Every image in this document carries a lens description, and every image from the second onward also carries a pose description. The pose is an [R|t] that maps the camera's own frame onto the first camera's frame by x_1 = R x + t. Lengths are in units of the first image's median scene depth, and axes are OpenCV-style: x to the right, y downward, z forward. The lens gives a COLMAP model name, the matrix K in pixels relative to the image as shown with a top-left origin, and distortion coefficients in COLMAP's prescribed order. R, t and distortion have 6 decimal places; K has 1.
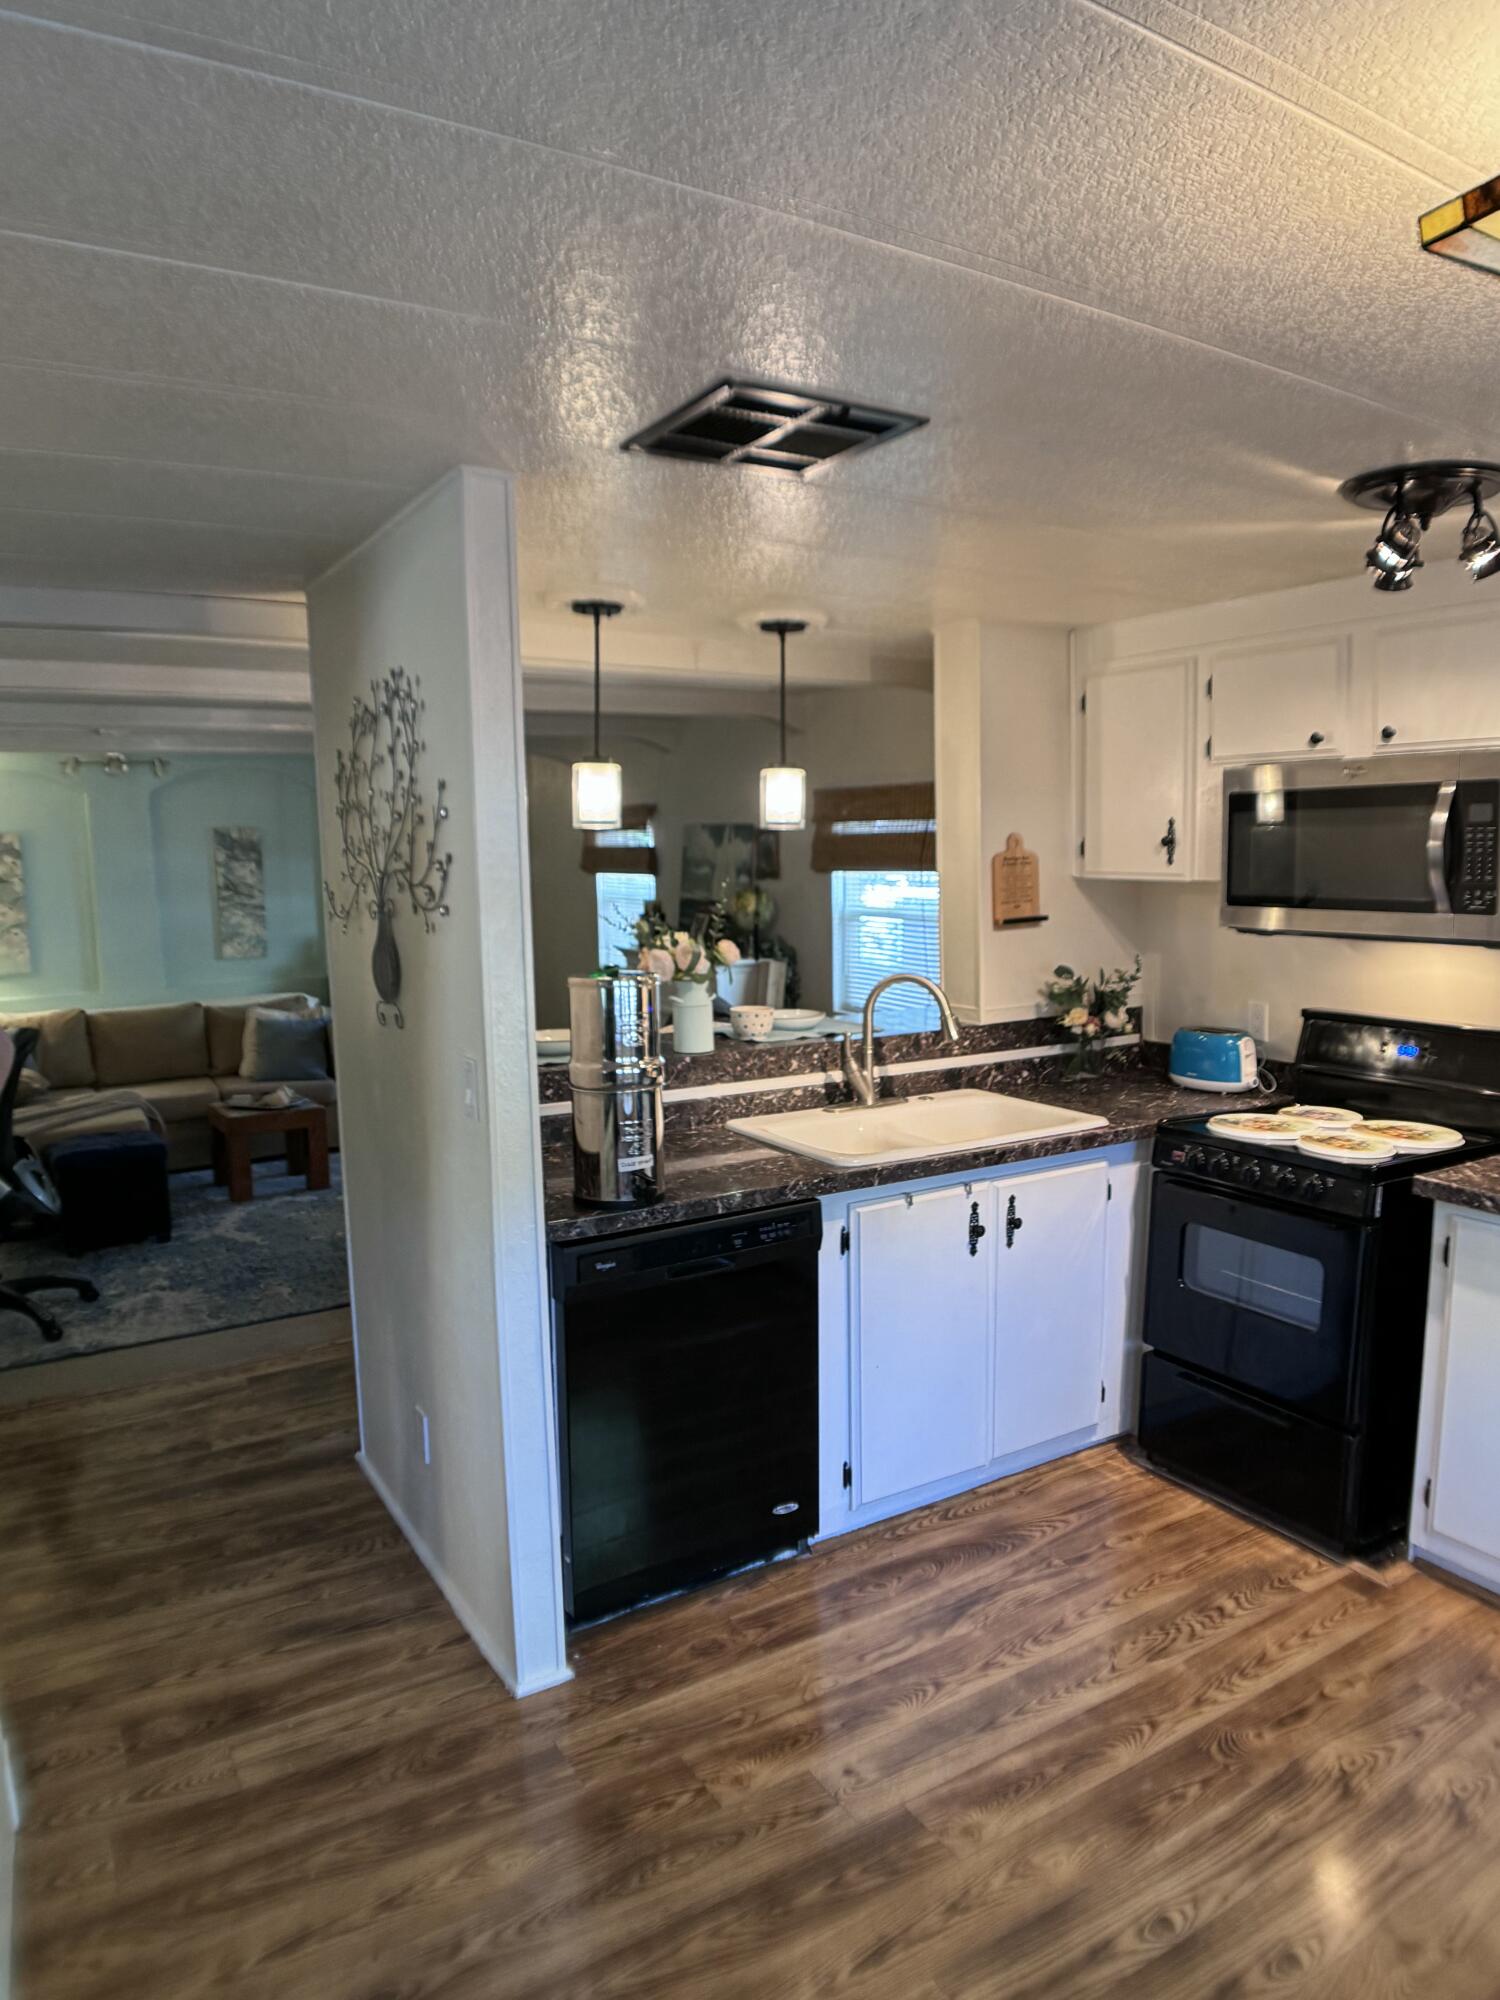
lens RADIAL K [[1285.1, 0, 759.9], [0, 1285.1, 990.0], [0, 0, 1]] dist [-0.044901, -0.032789]
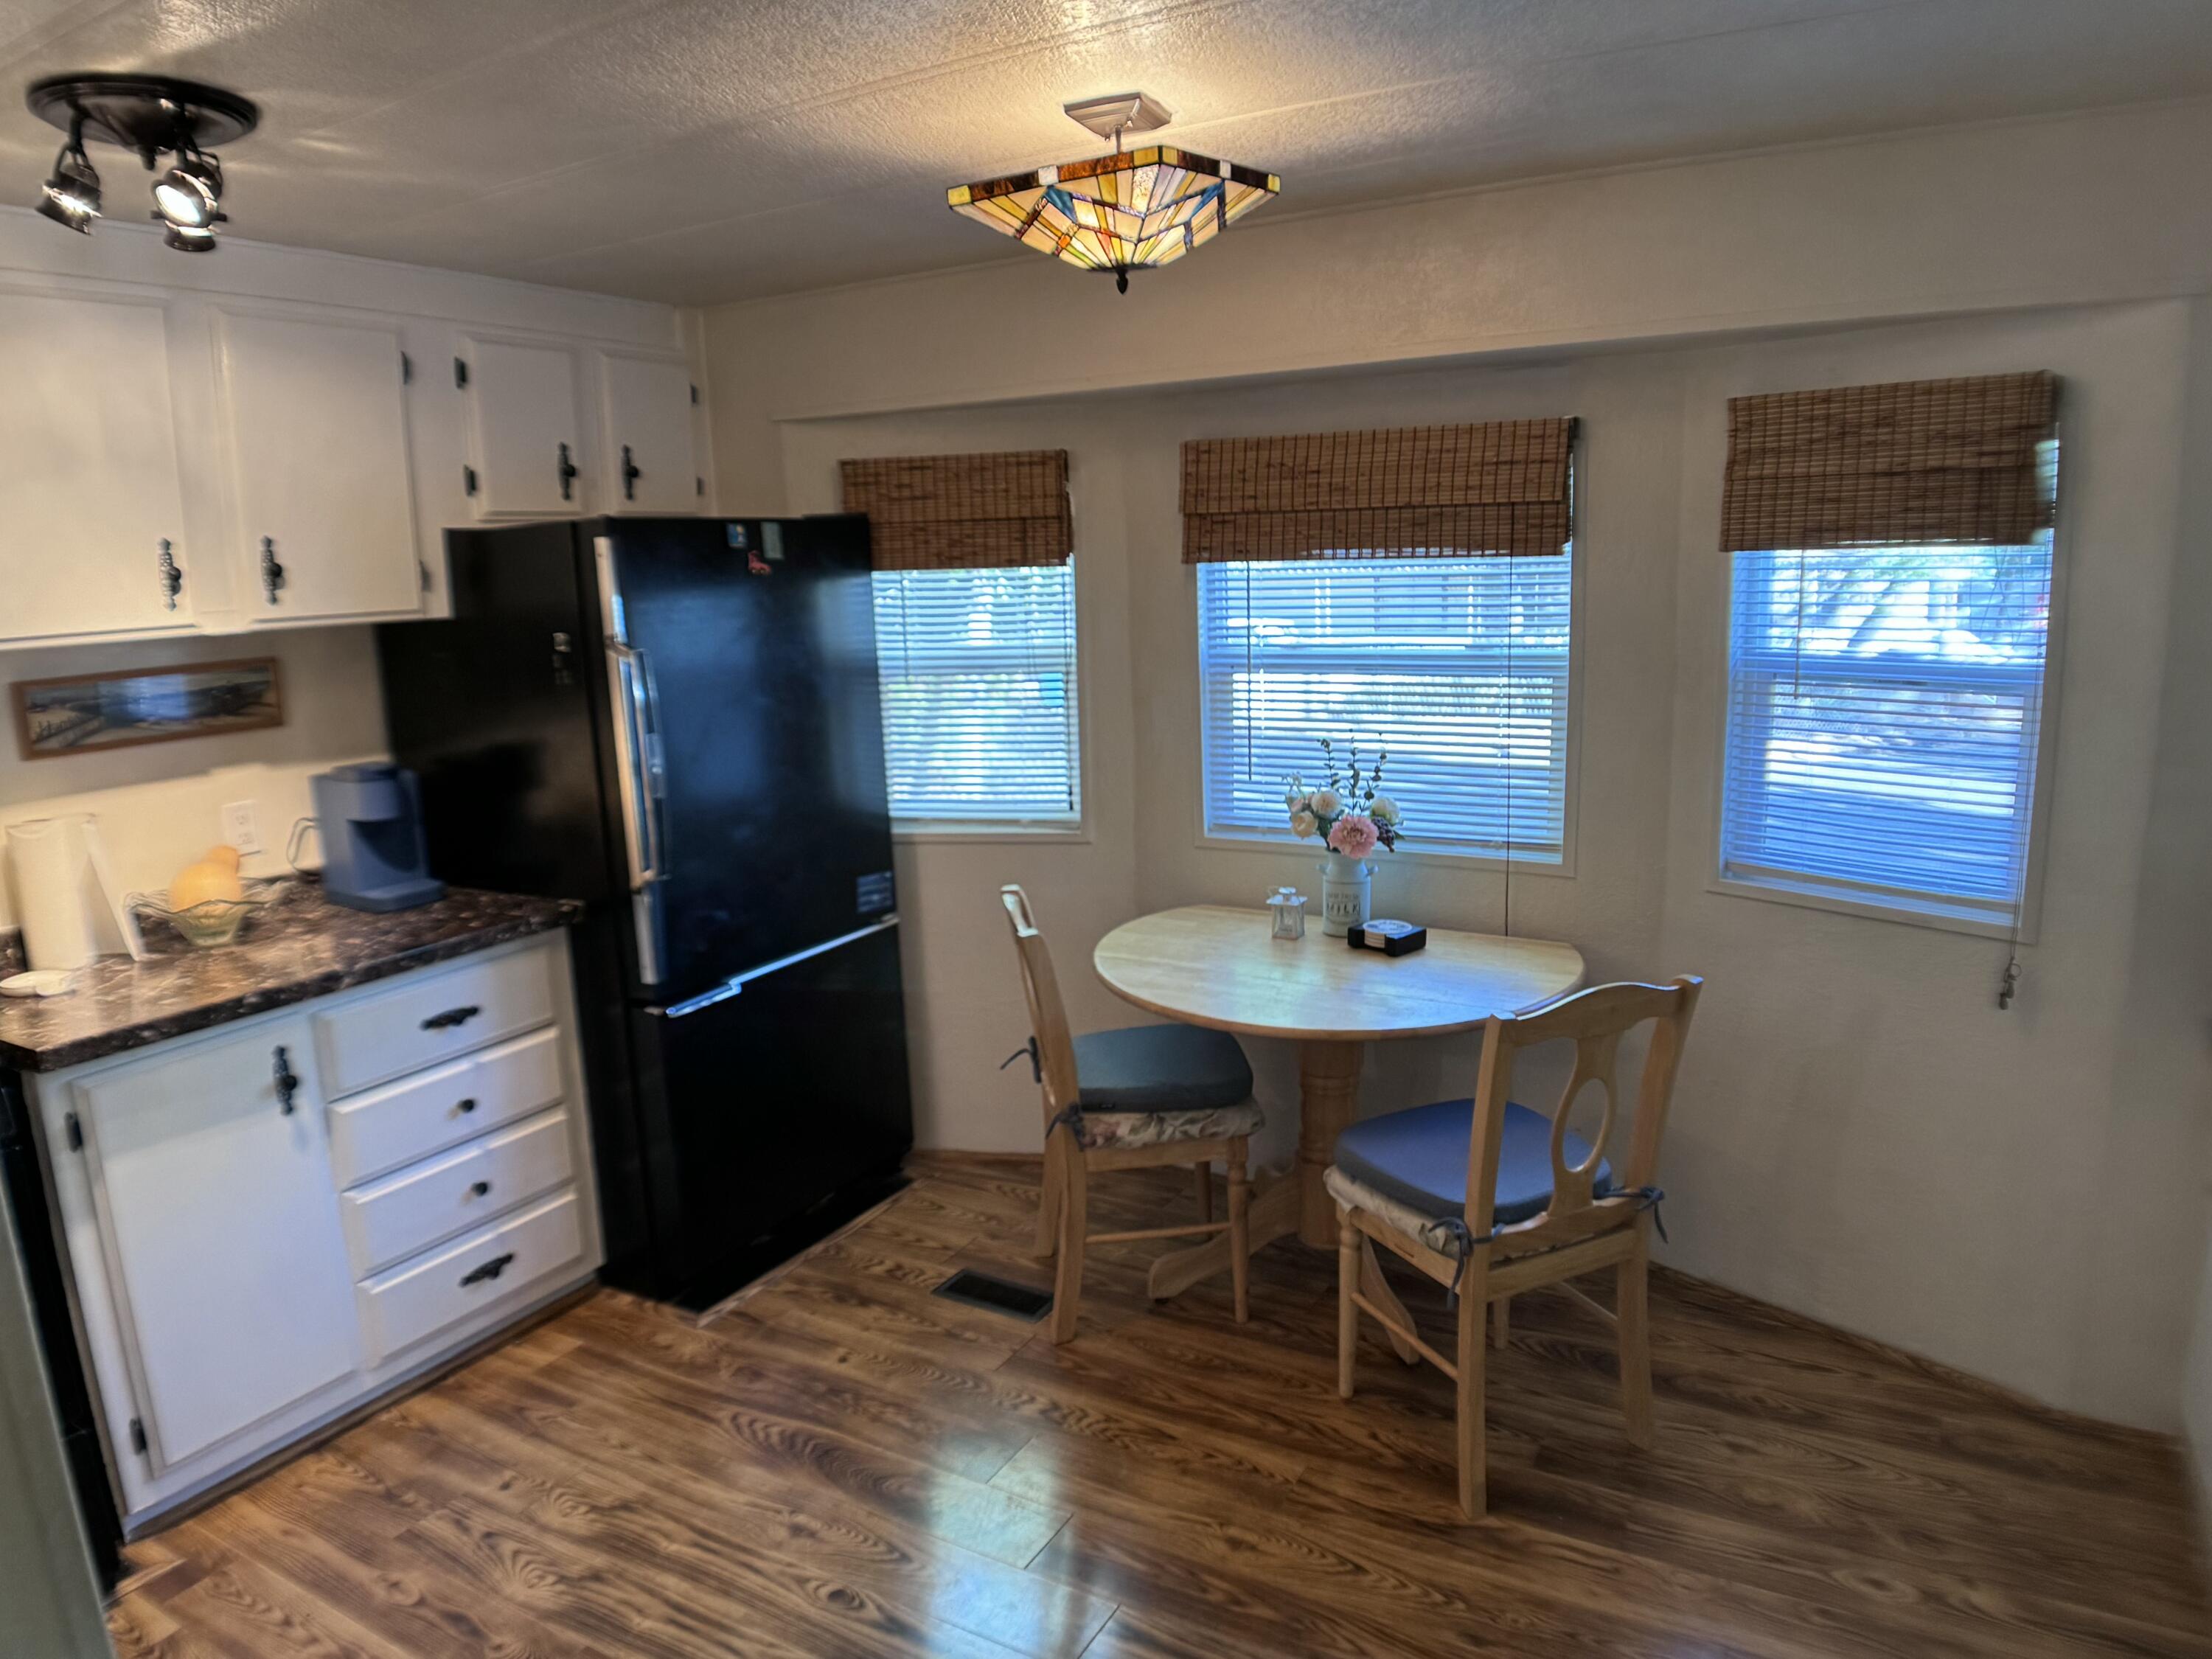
lens RADIAL K [[1421.3, 0, 1098.4], [0, 1421.3, 860.4], [0, 0, 1]] dist [-0.044901, -0.032789]
pose [[-0.478595, -0.154577, 0.864322, -0.482352], [0.132415, 0.960417, 0.245084, -0.076009], [-0.867994, 0.231745, -0.439183, 0.894187]]
